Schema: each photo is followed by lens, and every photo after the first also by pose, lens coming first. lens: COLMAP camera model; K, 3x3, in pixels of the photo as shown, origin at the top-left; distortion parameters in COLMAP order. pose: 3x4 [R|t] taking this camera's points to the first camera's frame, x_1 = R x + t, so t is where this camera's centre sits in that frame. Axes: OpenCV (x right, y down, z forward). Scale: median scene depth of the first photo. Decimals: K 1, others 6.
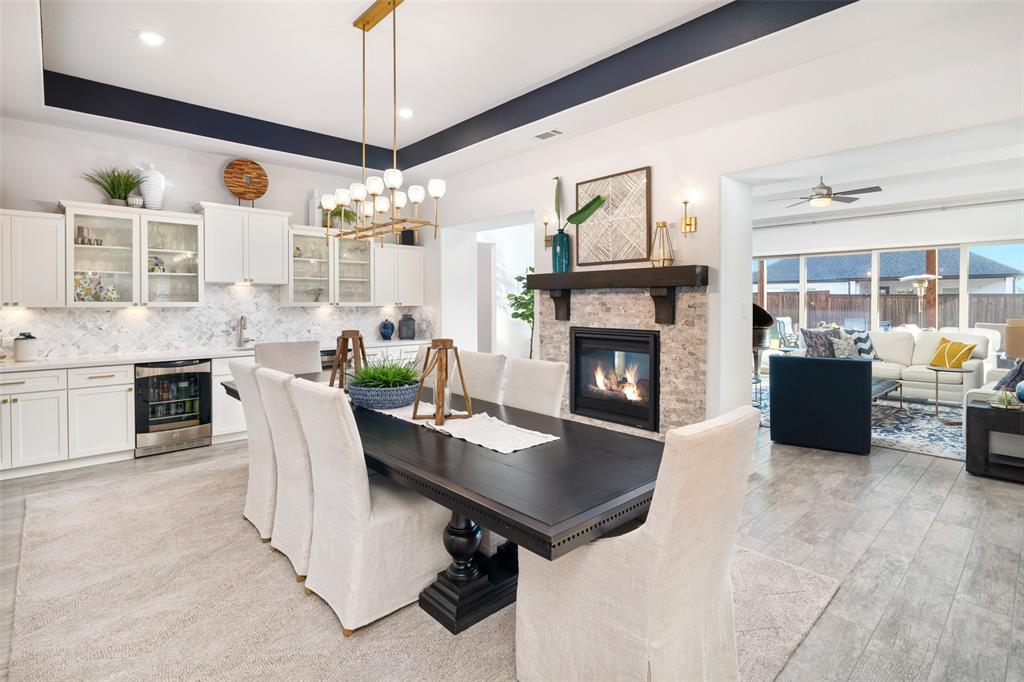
lens RADIAL K [[503.7, 0, 496.7], [0, 503.7, 300.1], [0, 0, 1]] dist [0.002241, -0.007705]
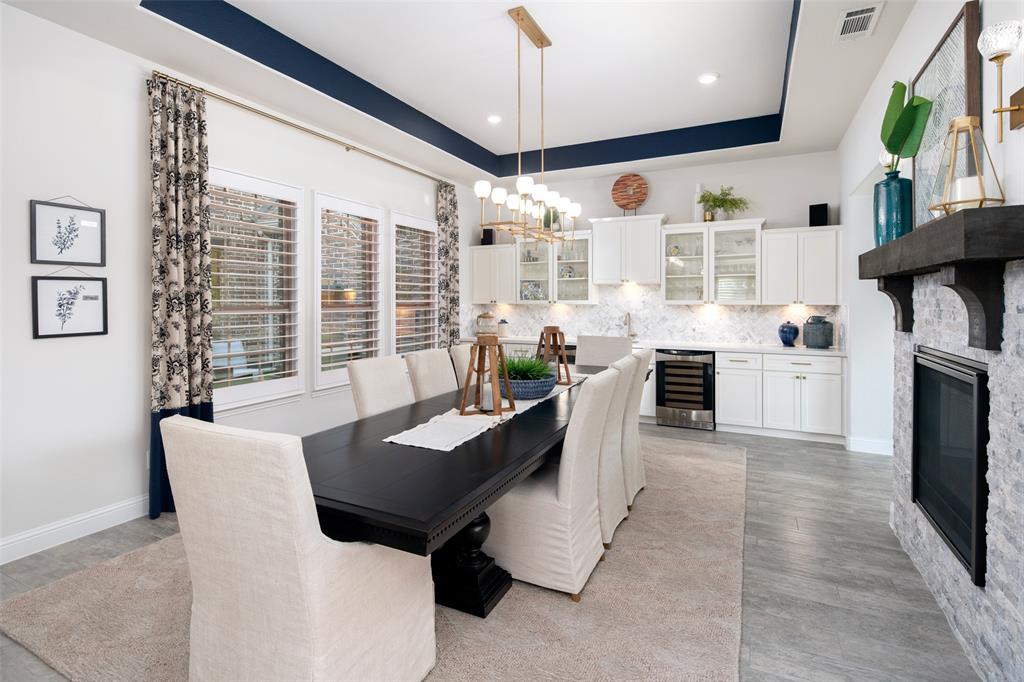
lens RADIAL K [[476.9, 0, 514.4], [0, 476.9, 301.5], [0, 0, 1]] dist [-0.001131, -0.000353]
pose [[0.368861, 0.000206, -0.929485, 0.390702], [0.005484, 0.999982, 0.002398, 0.002551], [0.929468, -0.005981, 0.368853, 0.354167]]
